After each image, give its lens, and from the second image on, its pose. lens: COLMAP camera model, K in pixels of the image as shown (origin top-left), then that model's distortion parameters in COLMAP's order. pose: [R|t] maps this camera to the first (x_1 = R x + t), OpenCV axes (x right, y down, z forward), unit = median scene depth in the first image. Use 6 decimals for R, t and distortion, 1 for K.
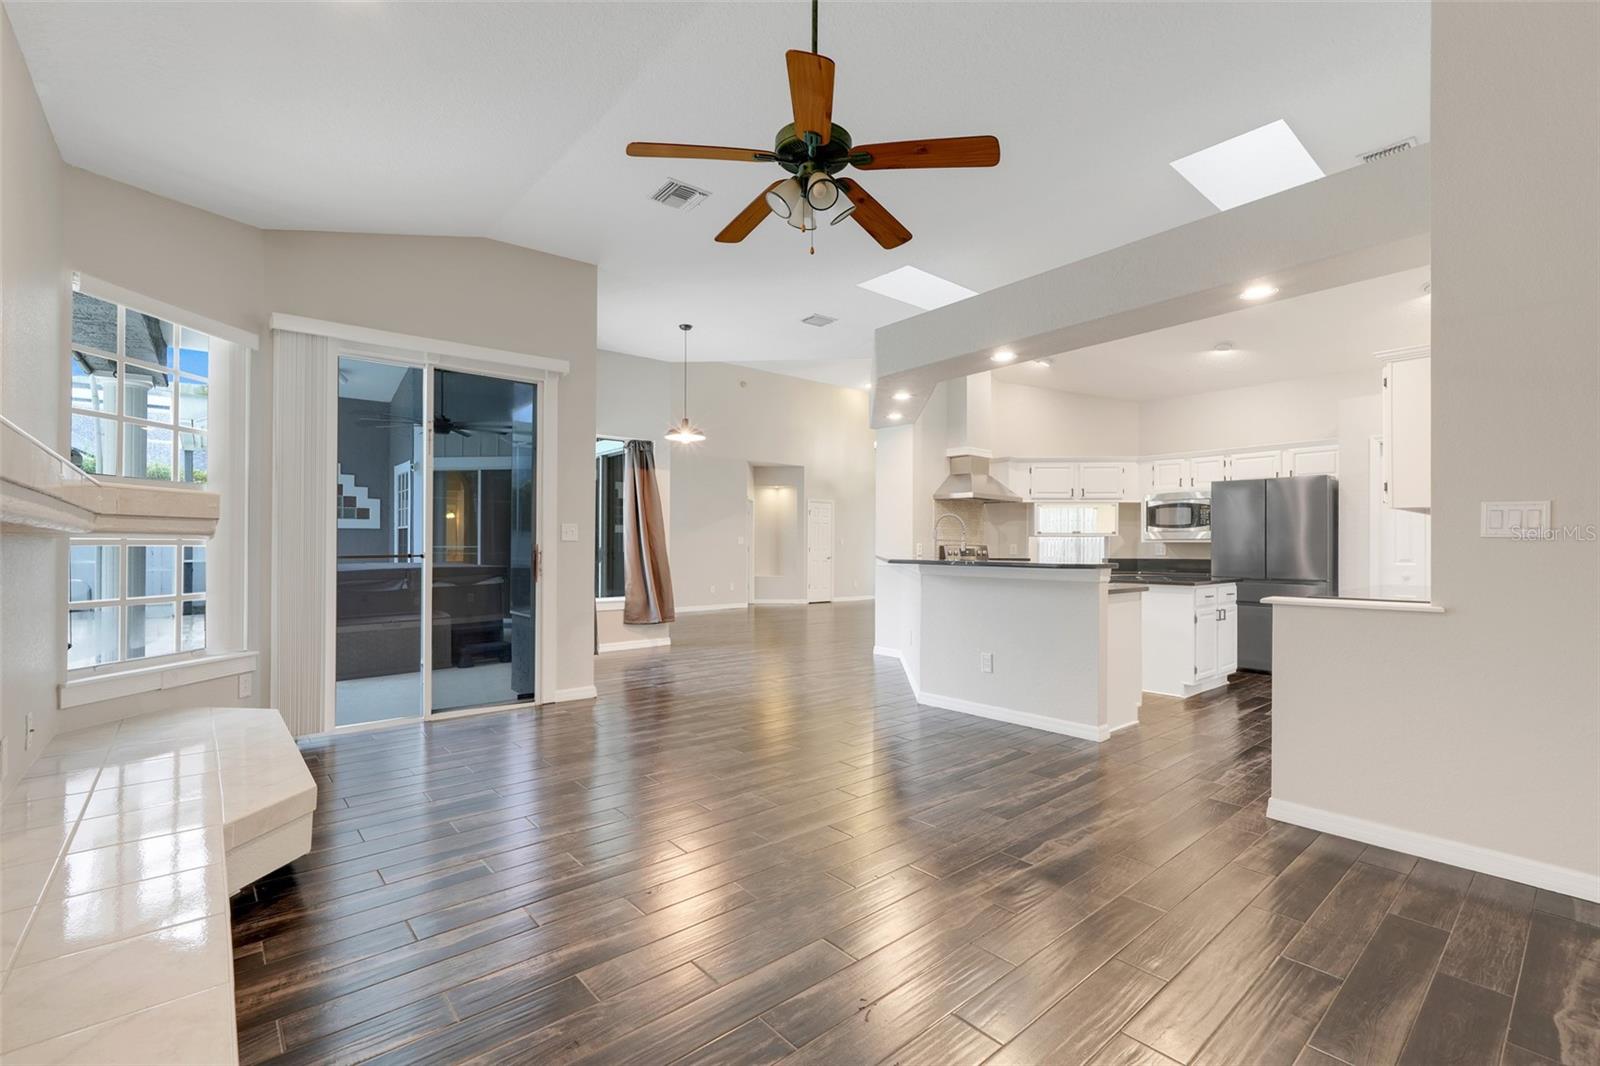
lens RADIAL K [[710.1, 0, 799.8], [0, 710.1, 540.5], [0, 0, 1]] dist [-0.001628, 0.000649]
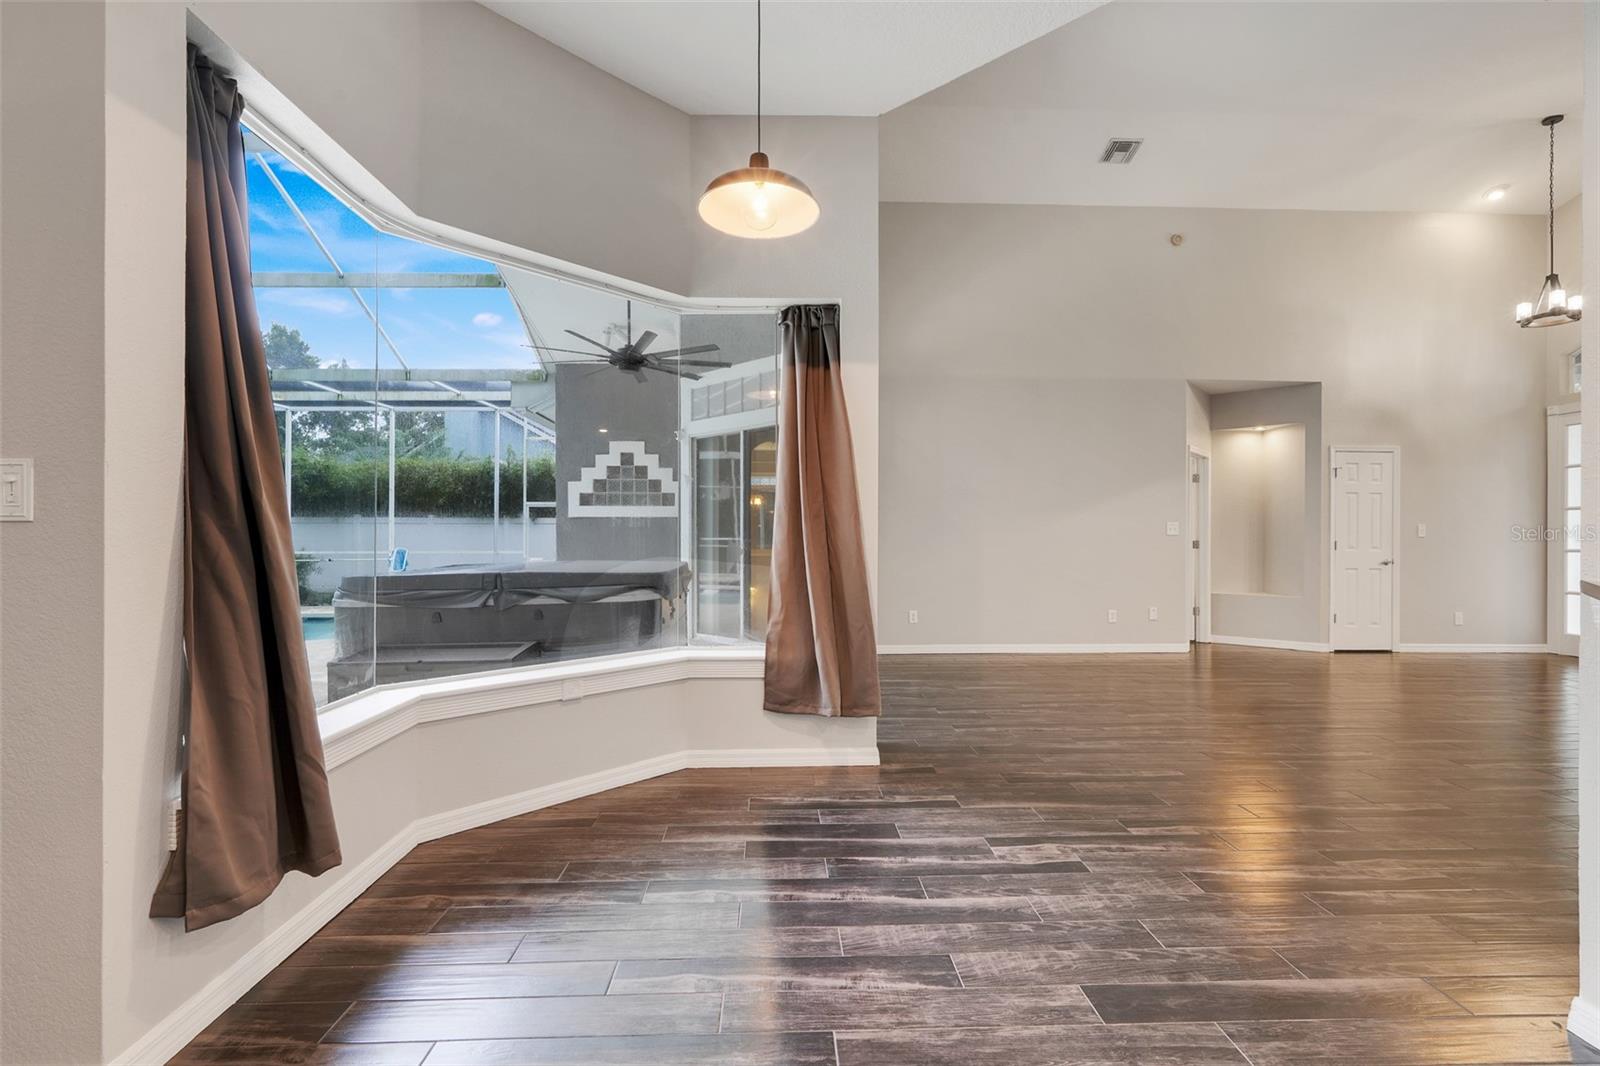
lens RADIAL K [[710.1, 0, 800.0], [0, 710.1, 534.8], [0, 0, 1]] dist [-0.001628, 0.000649]
pose [[0.782600, -0.001670, -0.622522, 0.031289], [0.003764, 0.999991, 0.002049, 0.002802], [0.622513, -0.003947, 0.782599, 0.384934]]
